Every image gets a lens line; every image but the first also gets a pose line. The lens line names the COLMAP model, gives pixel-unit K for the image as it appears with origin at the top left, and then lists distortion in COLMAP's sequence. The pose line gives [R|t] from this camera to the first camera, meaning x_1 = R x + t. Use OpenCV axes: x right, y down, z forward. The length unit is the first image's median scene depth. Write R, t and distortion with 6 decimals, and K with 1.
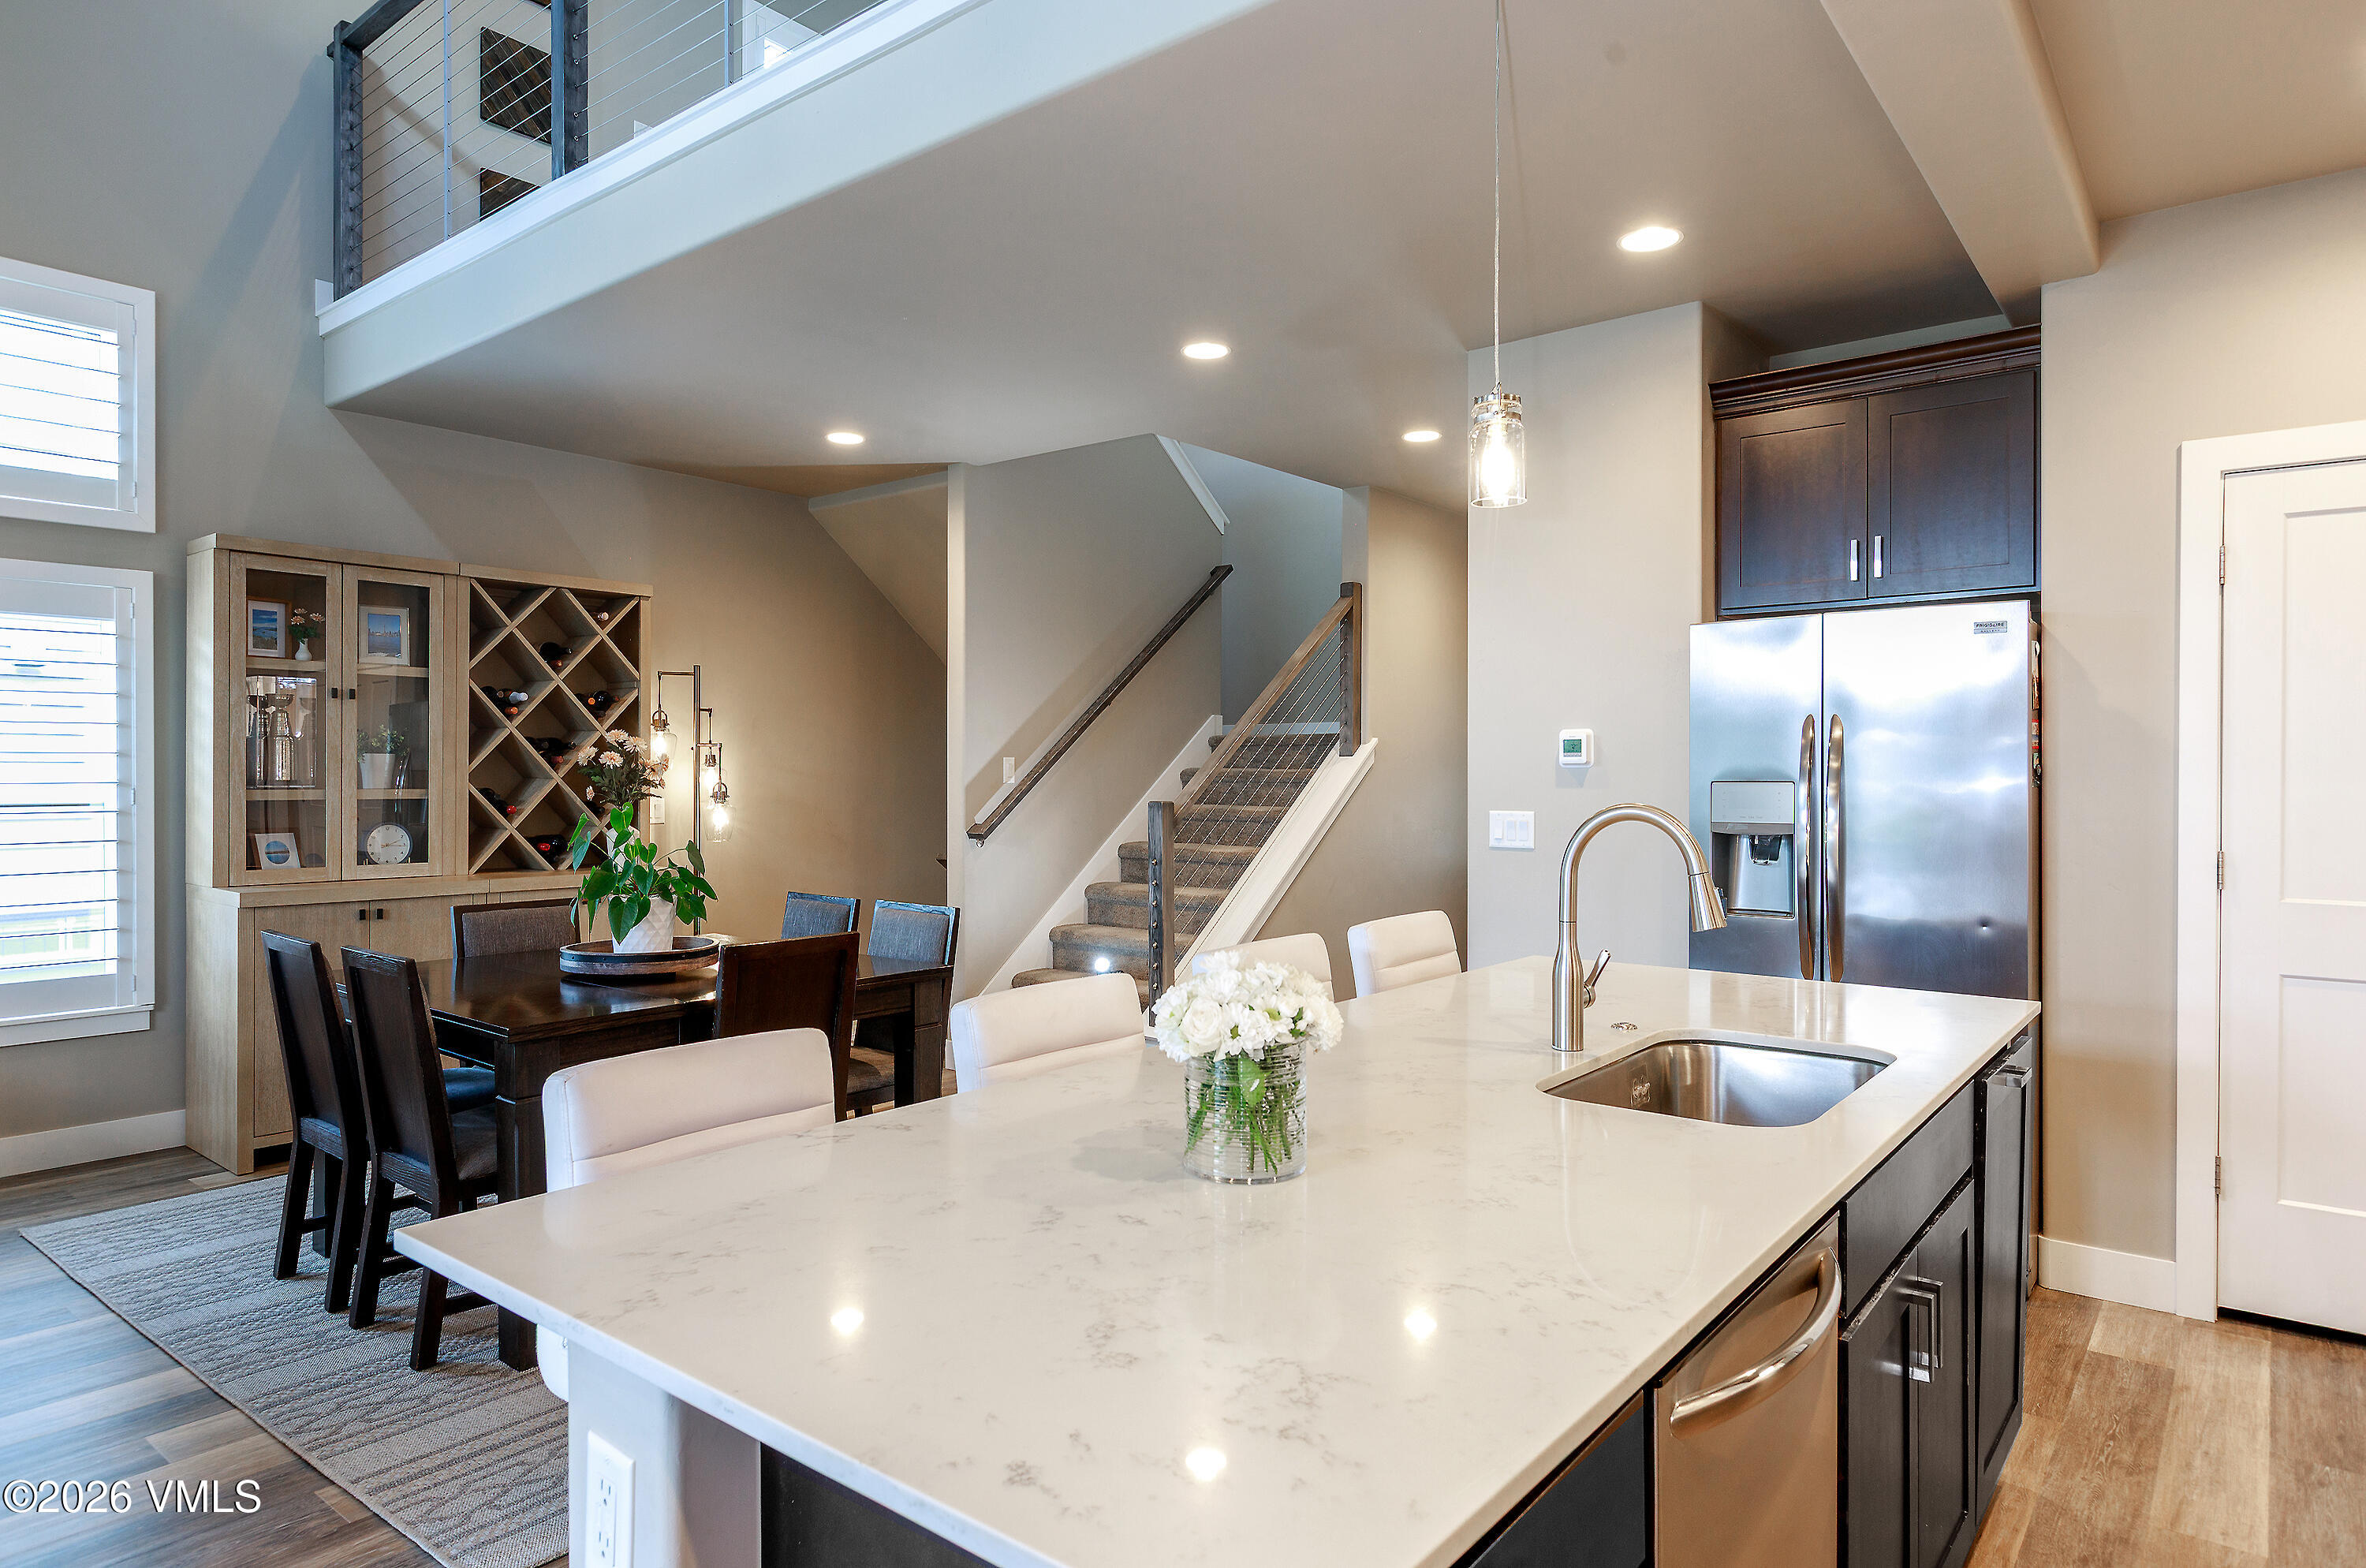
lens RADIAL K [[1380.1, 0, 1183.4], [0, 1380.1, 779.6], [0, 0, 1]] dist [-0.000433, 0.000081]
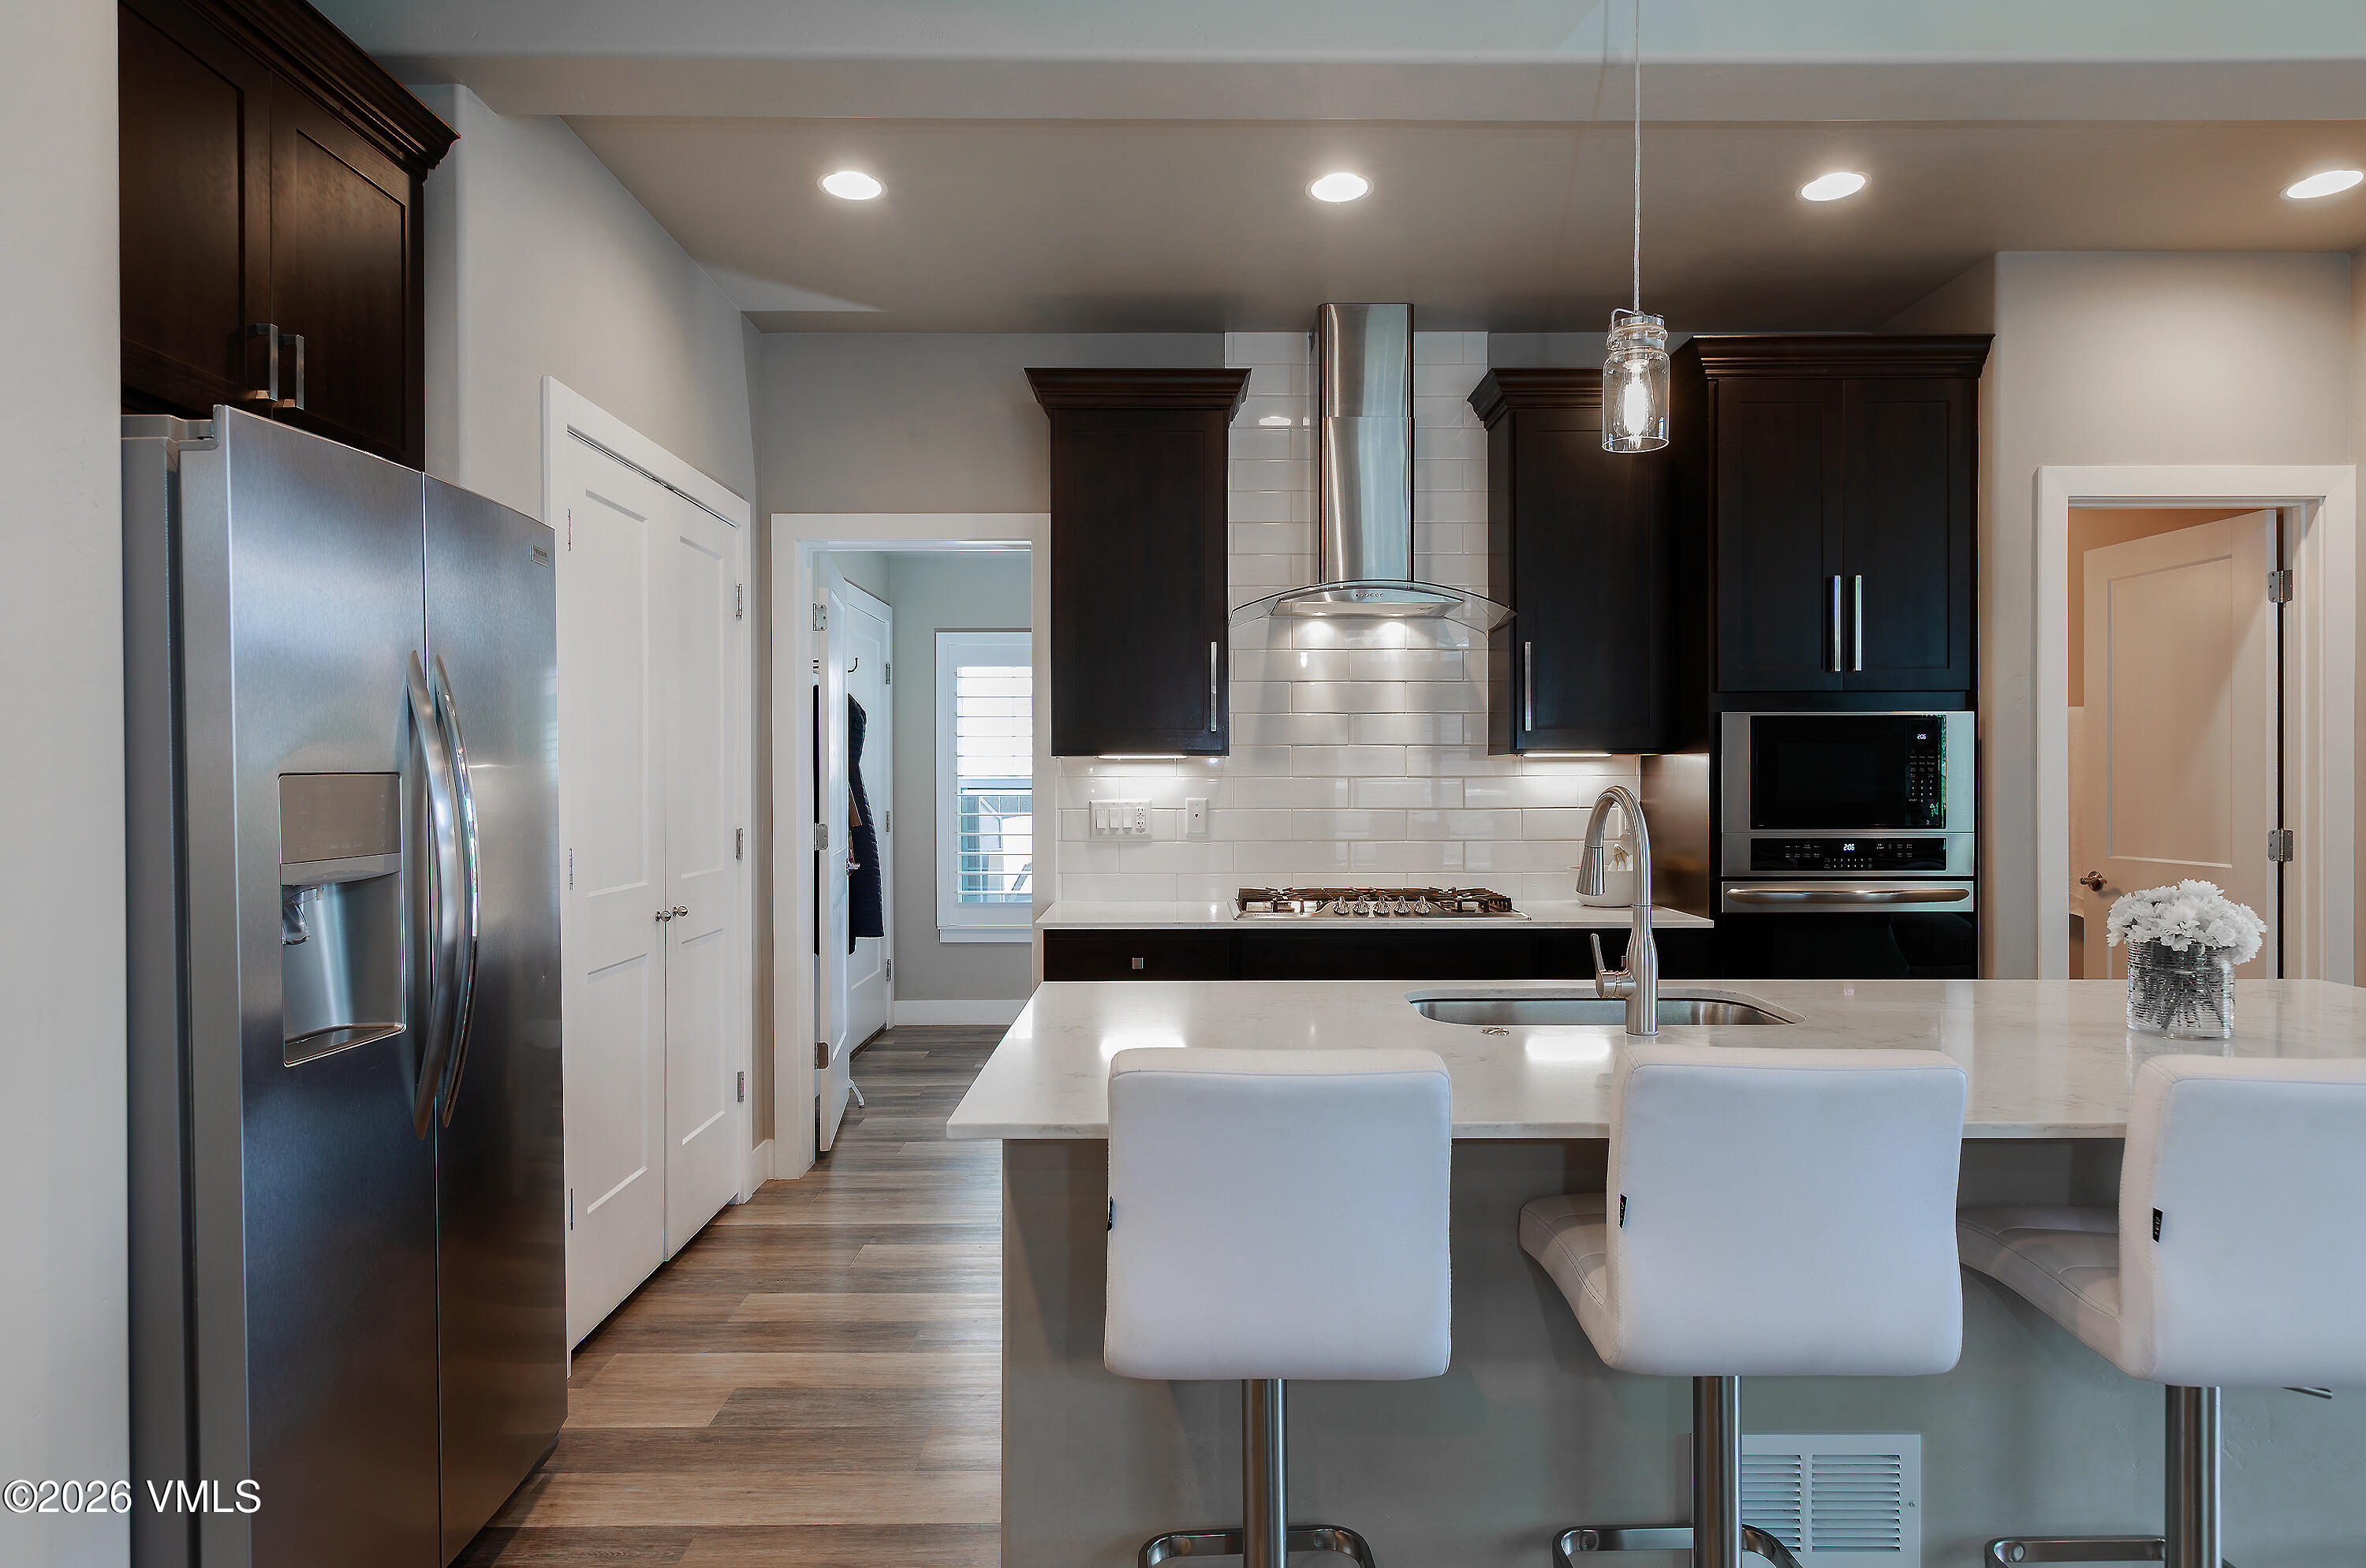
lens RADIAL K [[1326.7, 0, 1182.4], [0, 1326.7, 780.7], [0, 0, 1]] dist [0.000288, 0.000034]
pose [[-0.629632, -0.005150, 0.776877, -0.181152], [0.002943, 0.999955, 0.009014, 0.000840], [-0.776888, 0.007962, -0.629588, 1.302575]]
